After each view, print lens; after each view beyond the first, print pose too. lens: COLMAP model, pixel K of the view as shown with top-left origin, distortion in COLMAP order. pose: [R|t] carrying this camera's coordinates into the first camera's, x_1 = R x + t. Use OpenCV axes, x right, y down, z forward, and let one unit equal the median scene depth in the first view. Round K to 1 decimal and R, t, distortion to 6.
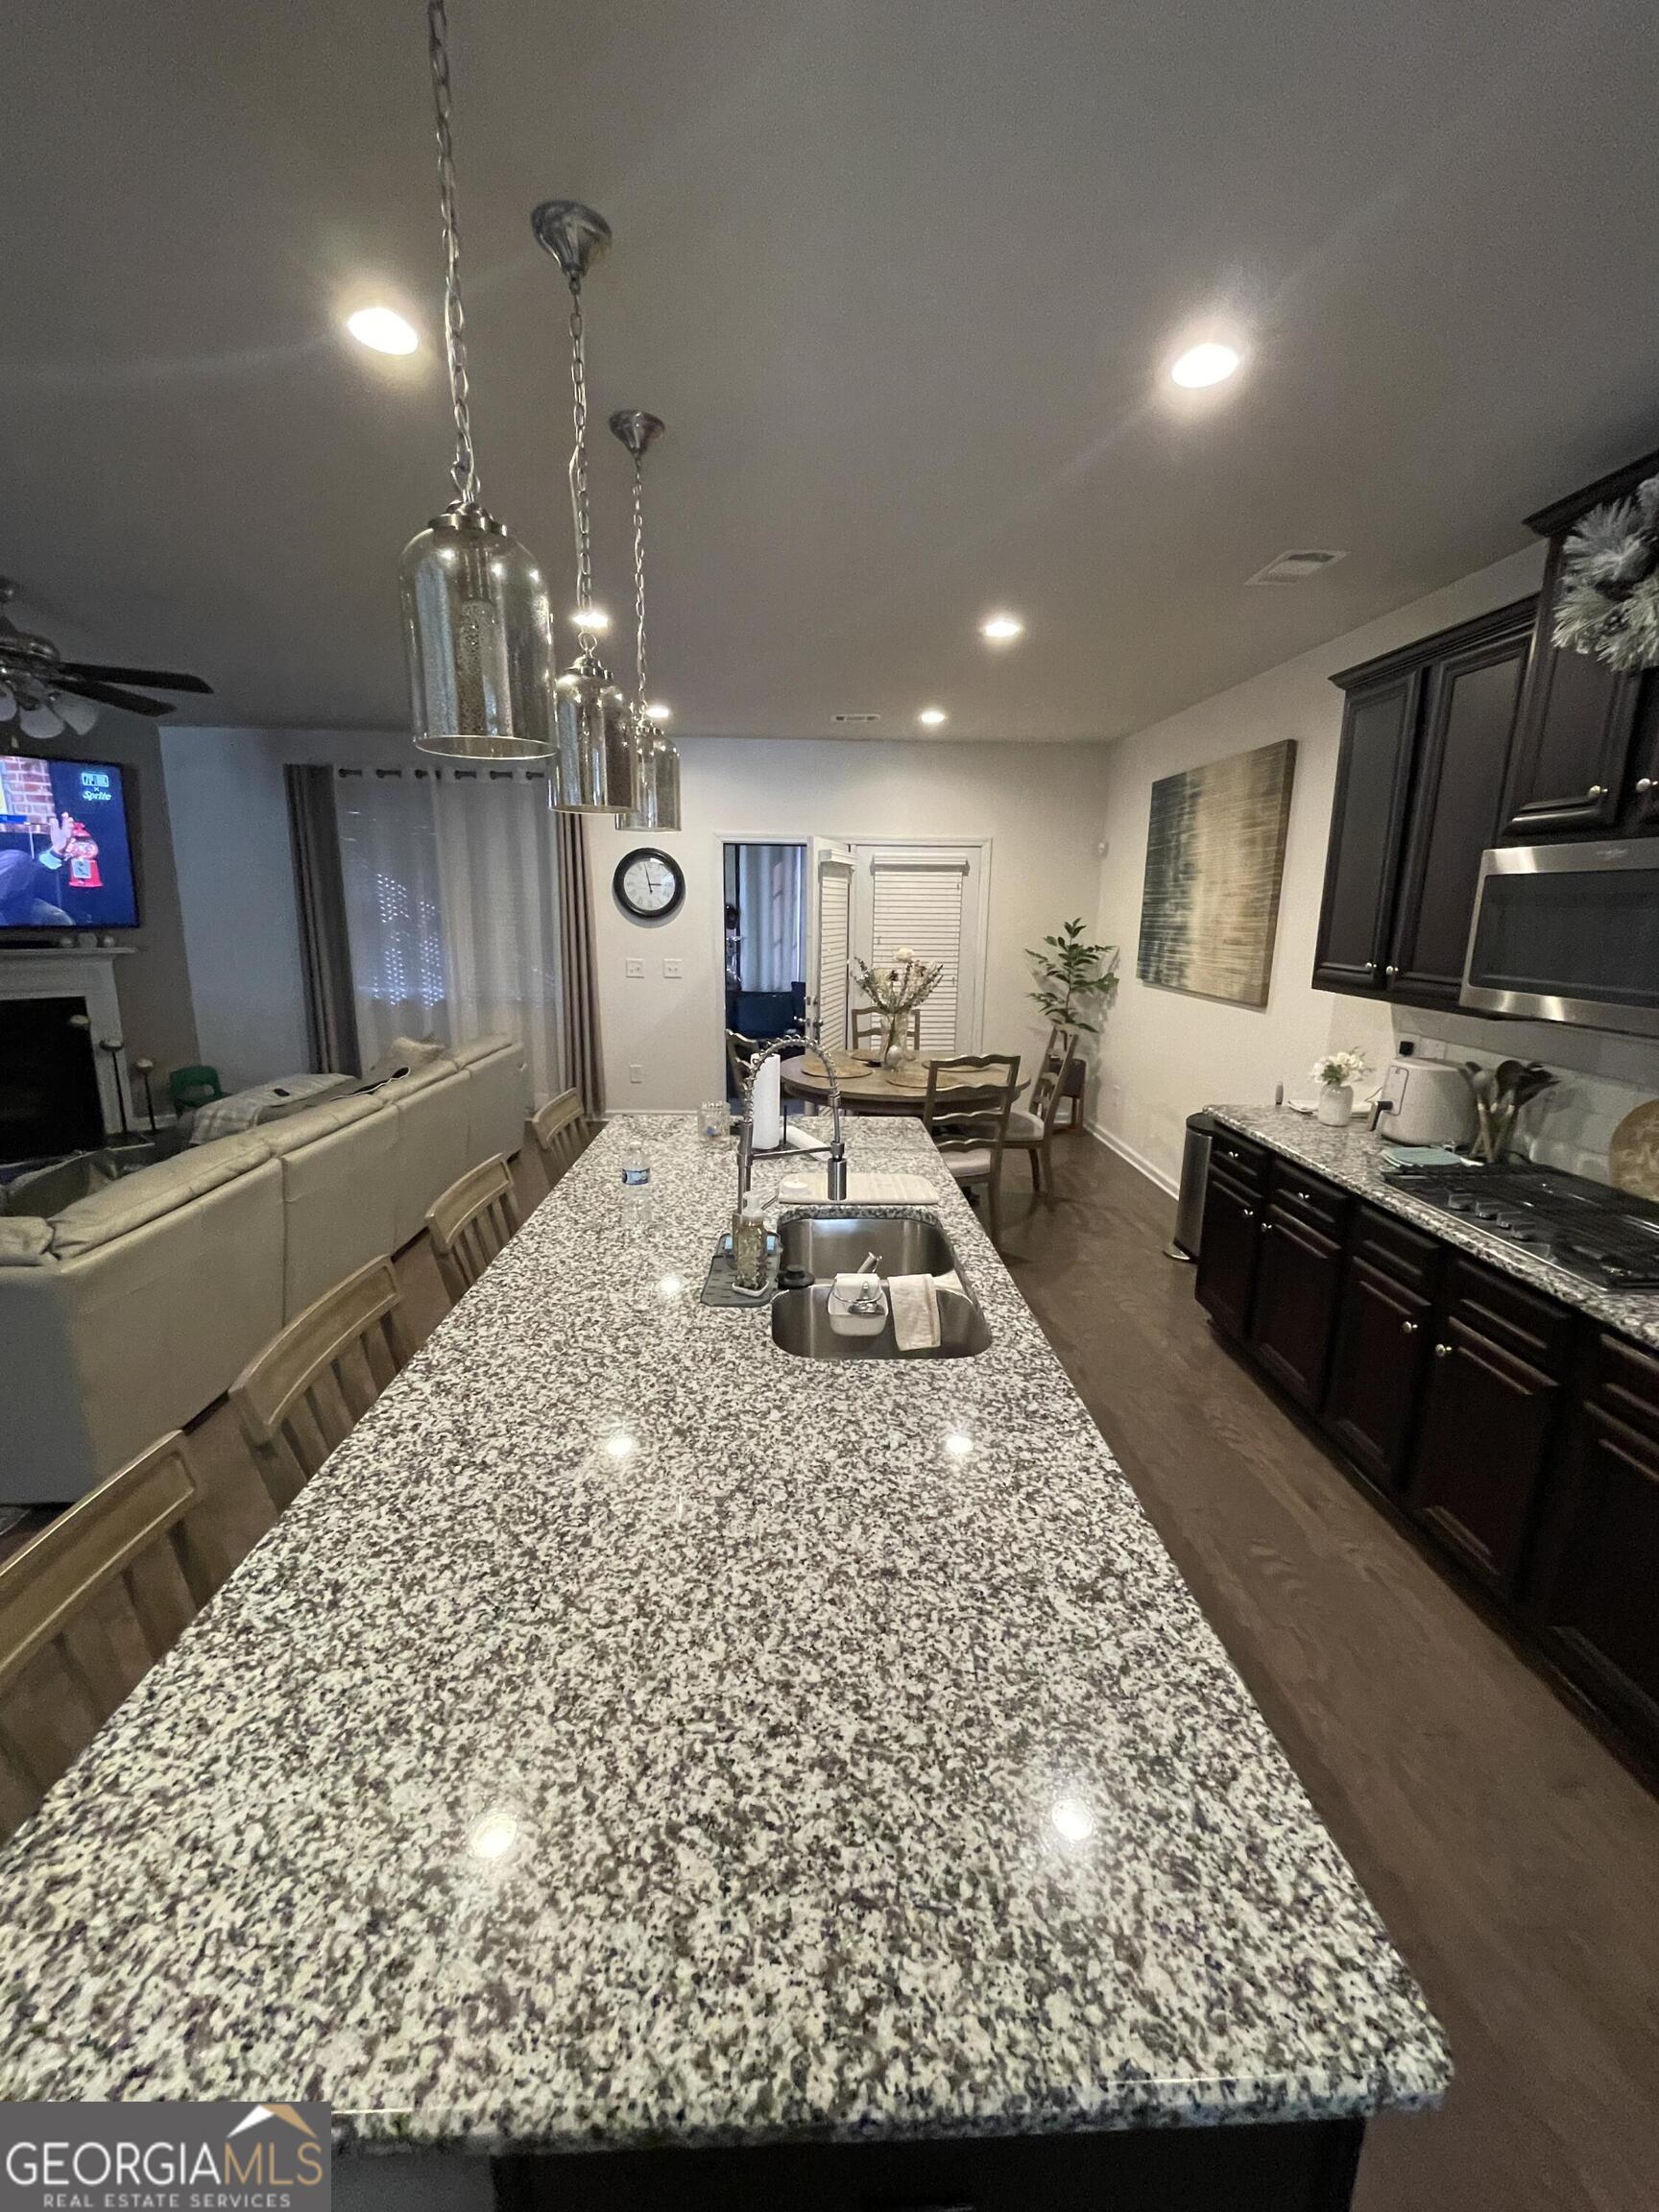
lens RADIAL K [[895.5, 0, 830.6], [0, 895.5, 1098.2], [0, 0, 1]] dist [-0.006113, 0.000523]
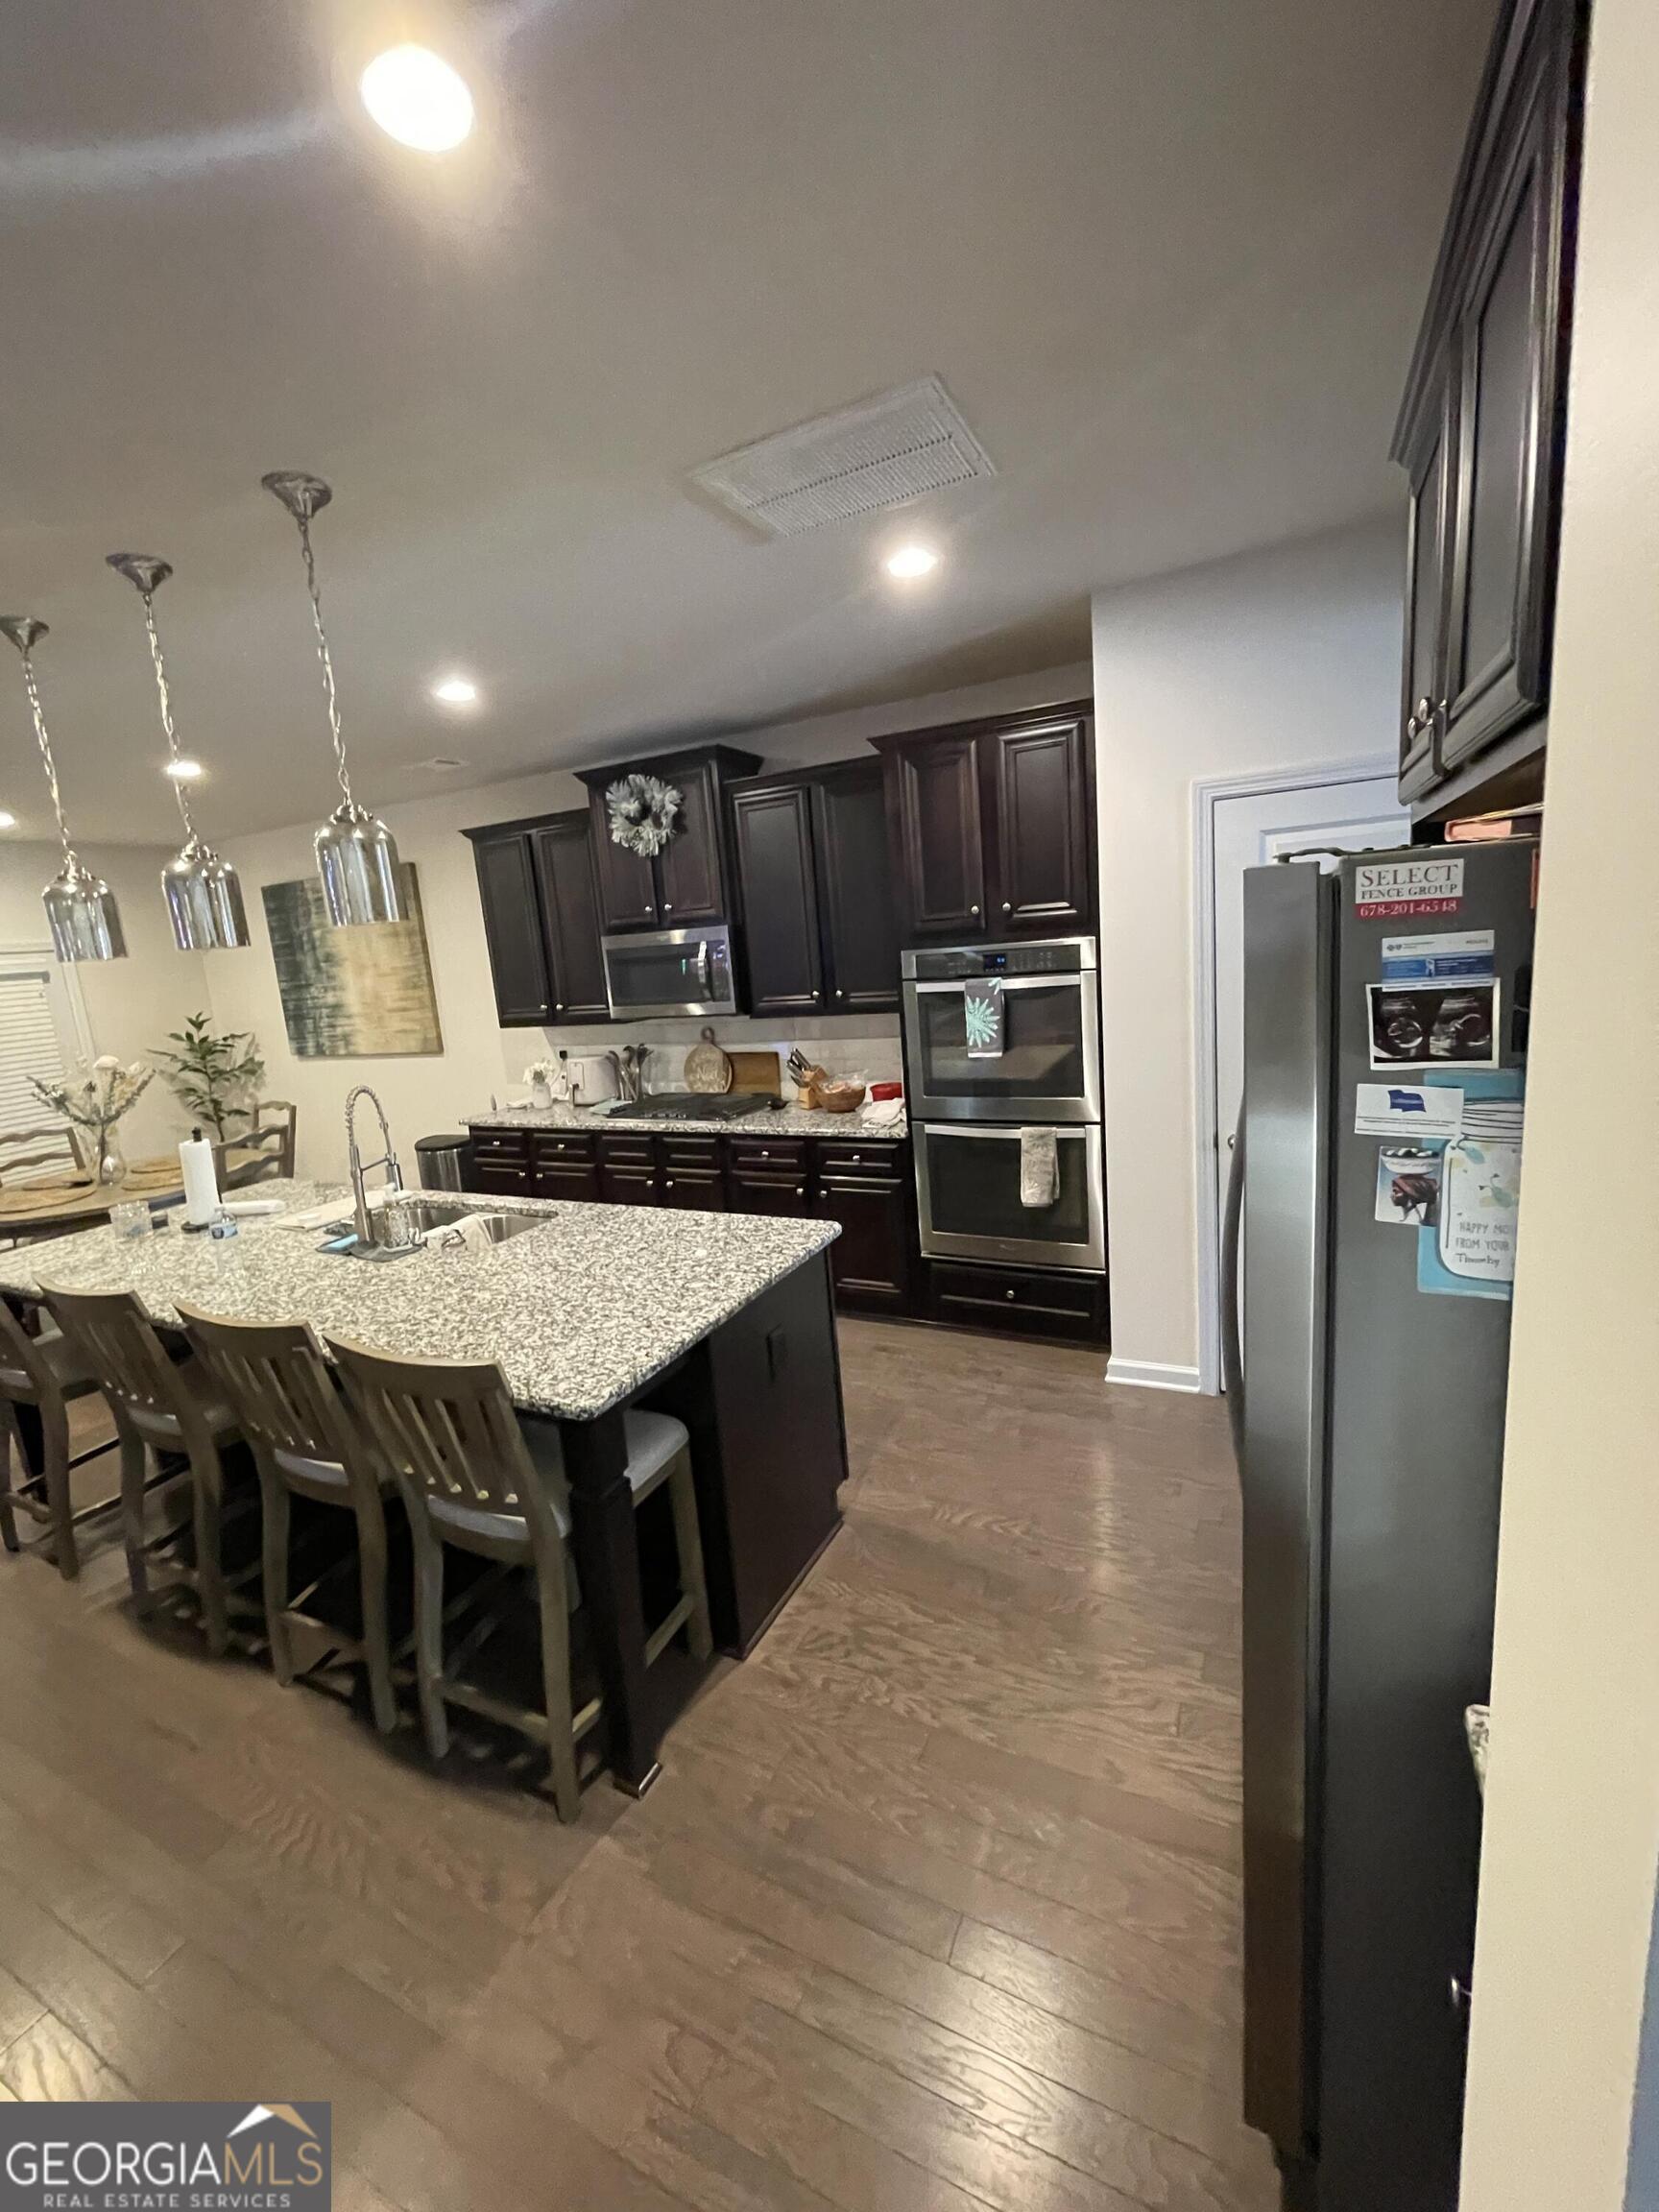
lens RADIAL K [[895.5, 0, 826.2], [0, 895.5, 1108.4], [0, 0, 1]] dist [-0.006113, 0.000523]
pose [[0.485566, -0.215715, 0.847167, -0.615100], [0.273204, 0.957983, 0.087342, 0.031443], [-0.830413, 0.189039, 0.524098, -0.282746]]
